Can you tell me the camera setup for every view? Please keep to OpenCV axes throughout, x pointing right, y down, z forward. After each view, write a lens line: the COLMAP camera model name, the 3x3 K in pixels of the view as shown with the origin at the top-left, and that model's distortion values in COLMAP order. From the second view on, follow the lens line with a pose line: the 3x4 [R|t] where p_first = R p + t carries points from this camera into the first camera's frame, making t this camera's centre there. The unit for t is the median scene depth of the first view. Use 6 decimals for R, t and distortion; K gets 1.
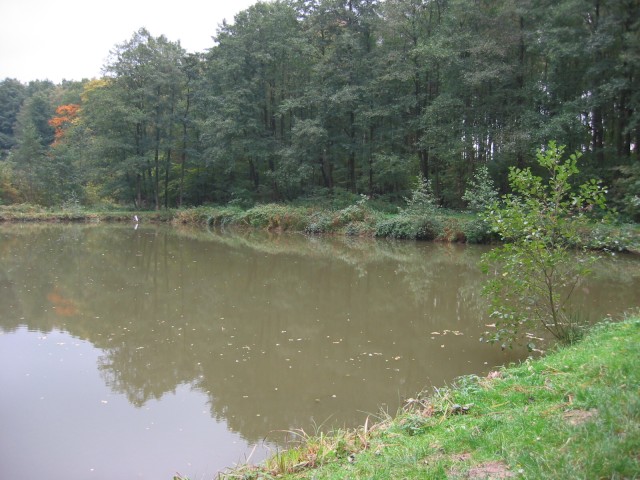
lens RADIAL K [[671.2, 0, 320.0], [0, 671.2, 240.0], [0, 0, 1]] dist [-0.000990, 0.009867]
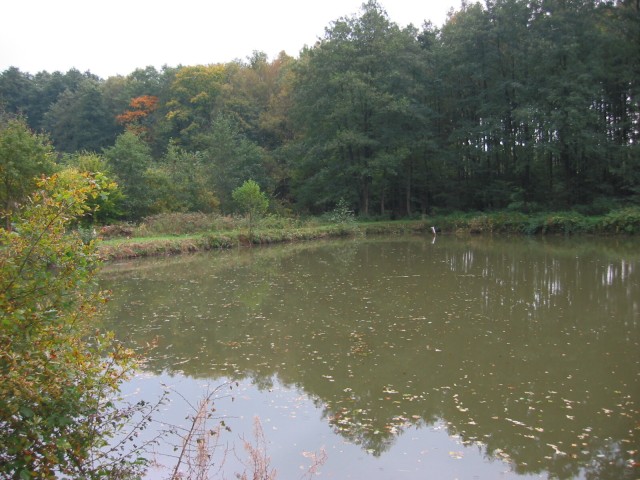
lens RADIAL K [[671.2, 0, 320.0], [0, 671.2, 240.0], [0, 0, 1]] dist [-0.000990, 0.009867]
pose [[0.971155, -0.047048, 0.233761, -0.674117], [0.048204, 0.998837, 0.000771, -0.030863], [-0.233525, 0.010519, 0.972294, 0.280068]]
